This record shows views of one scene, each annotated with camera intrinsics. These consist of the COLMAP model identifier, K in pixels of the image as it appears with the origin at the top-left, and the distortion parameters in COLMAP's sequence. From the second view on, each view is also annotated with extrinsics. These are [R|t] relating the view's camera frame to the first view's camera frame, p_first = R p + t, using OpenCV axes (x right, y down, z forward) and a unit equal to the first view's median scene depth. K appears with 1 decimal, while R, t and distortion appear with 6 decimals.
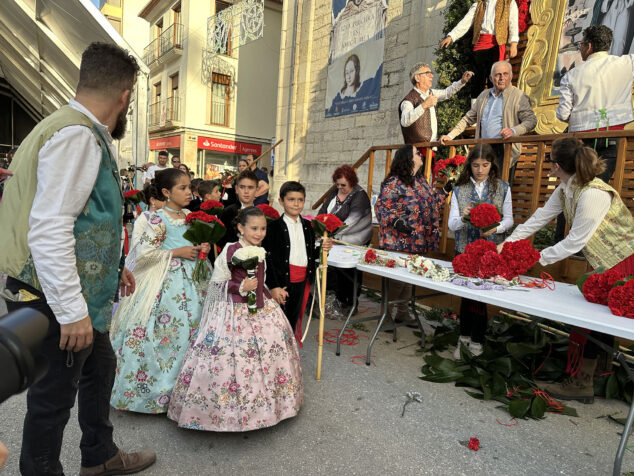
lens RADIAL K [[444.2, 0, 318.9], [0, 444.2, 242.2], [0, 0, 1]] dist [0.027147, -0.036012]
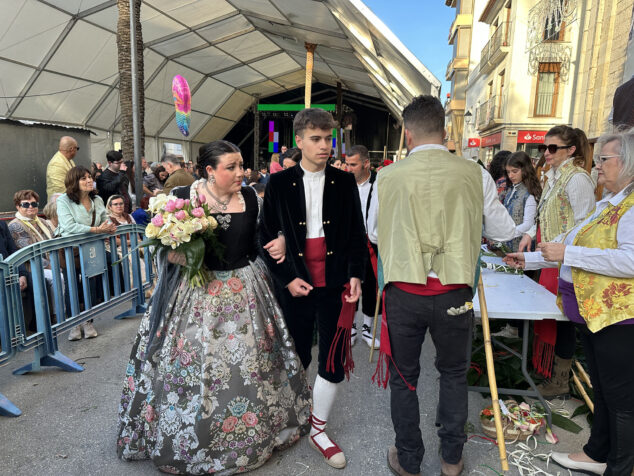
lens RADIAL K [[447.5, 0, 312.3], [0, 447.5, 239.3], [0, 0, 1]] dist [0.002642, -0.006297]
pose [[0.701109, 0.067017, -0.709898, 0.245041], [-0.061702, 0.997541, 0.033233, -0.003407], [0.710380, 0.020502, 0.703520, -0.039234]]
